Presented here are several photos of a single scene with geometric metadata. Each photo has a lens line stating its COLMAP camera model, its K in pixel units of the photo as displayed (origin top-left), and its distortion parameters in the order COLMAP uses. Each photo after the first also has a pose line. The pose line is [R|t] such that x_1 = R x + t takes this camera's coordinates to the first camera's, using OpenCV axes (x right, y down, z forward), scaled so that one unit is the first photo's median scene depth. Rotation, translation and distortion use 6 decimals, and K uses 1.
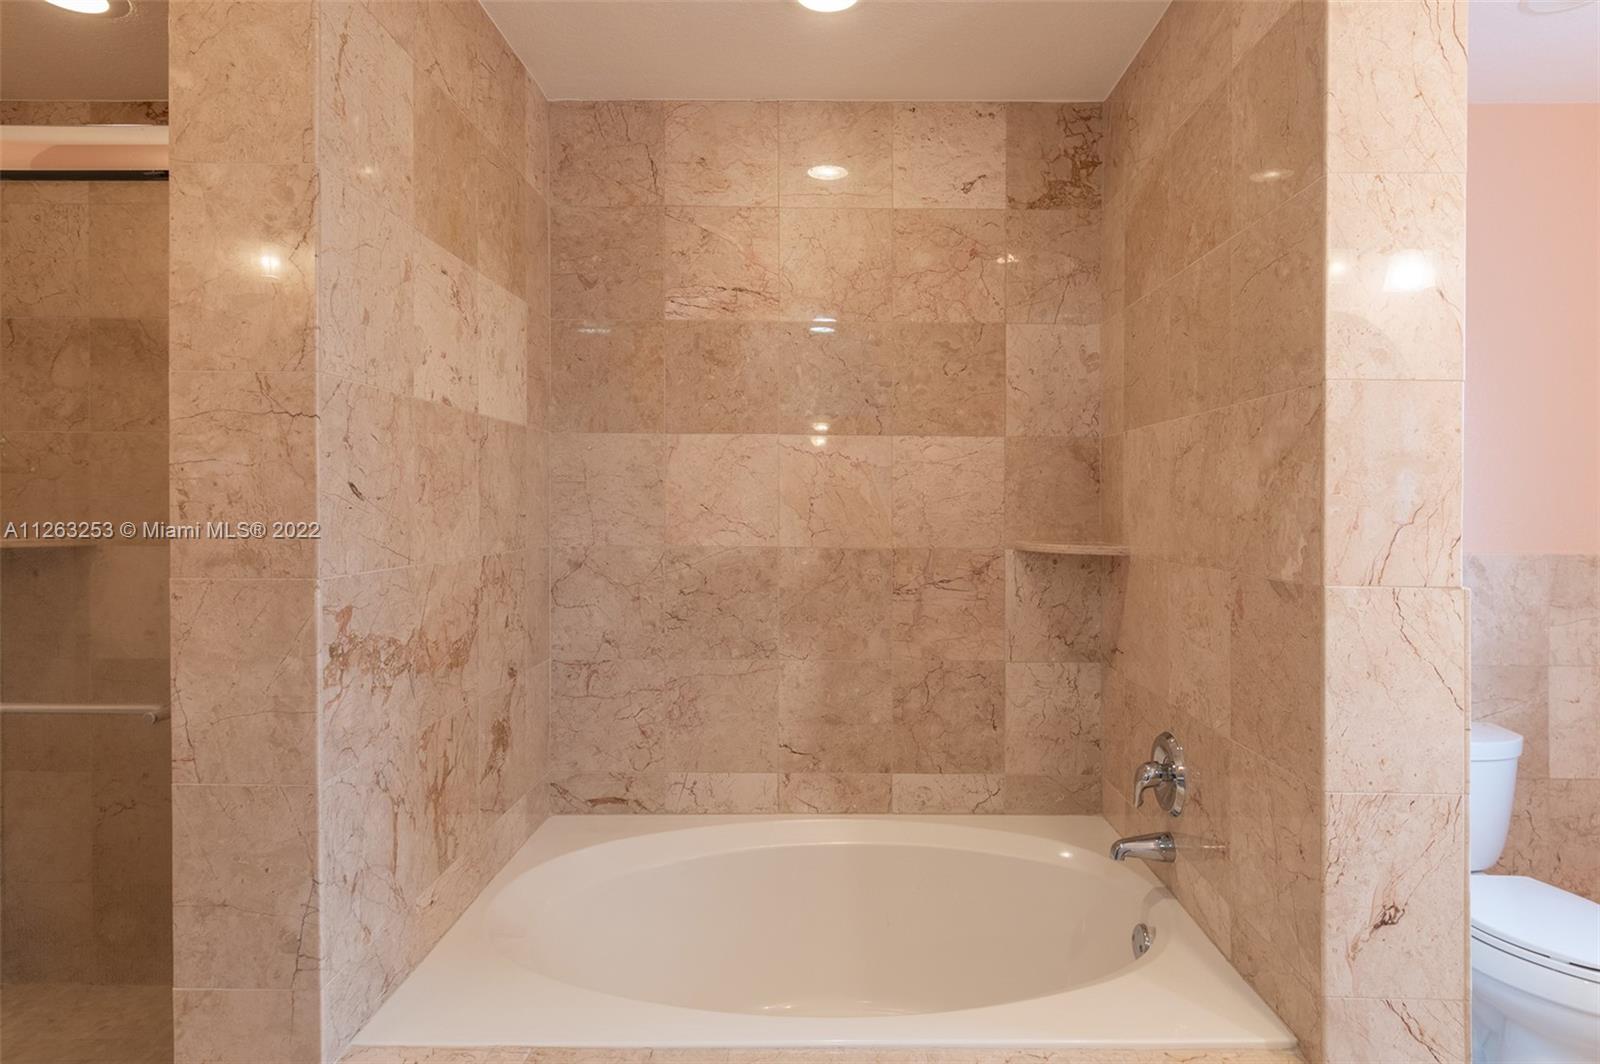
lens RADIAL K [[905.5, 0, 780.9], [0, 905.5, 506.8], [0, 0, 1]] dist [-0.004523, 0.000364]
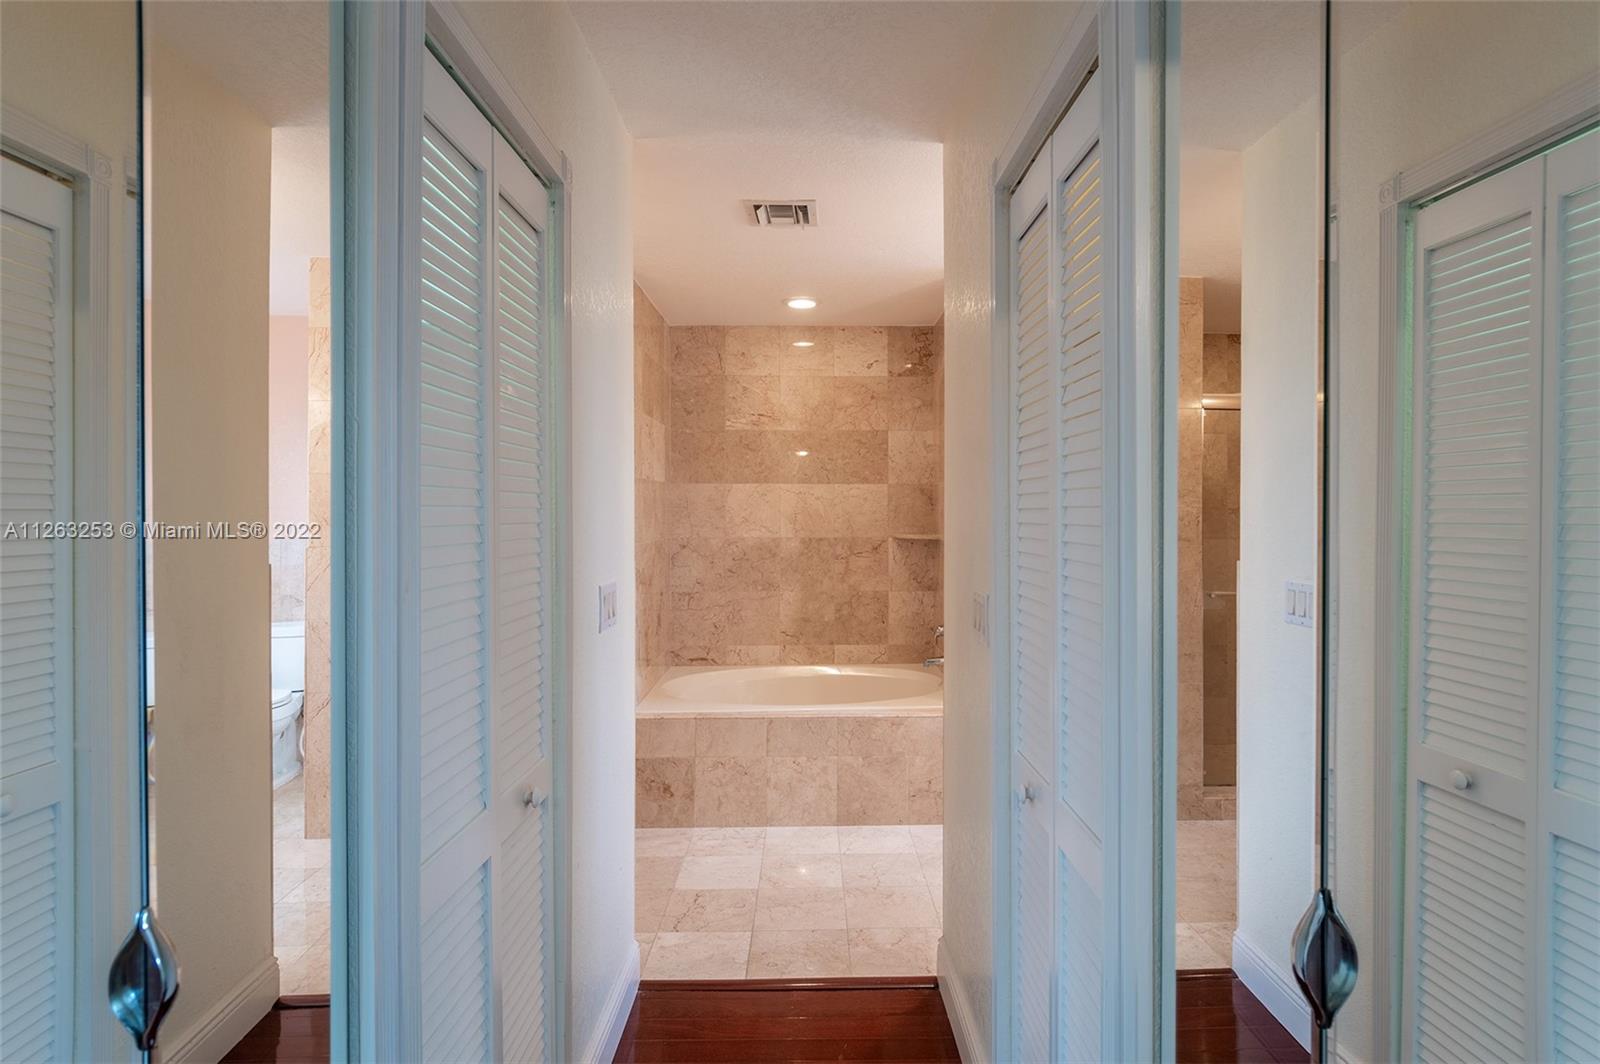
lens RADIAL K [[850.5, 0, 850.5], [0, 850.5, 494.2], [0, 0, 1]] dist [-0.001309, 0.000078]
pose [[0.996299, -0.002743, 0.085911, -0.008817], [0.003135, 0.999985, -0.004428, -0.045347], [-0.085897, 0.004681, 0.996293, -0.958354]]
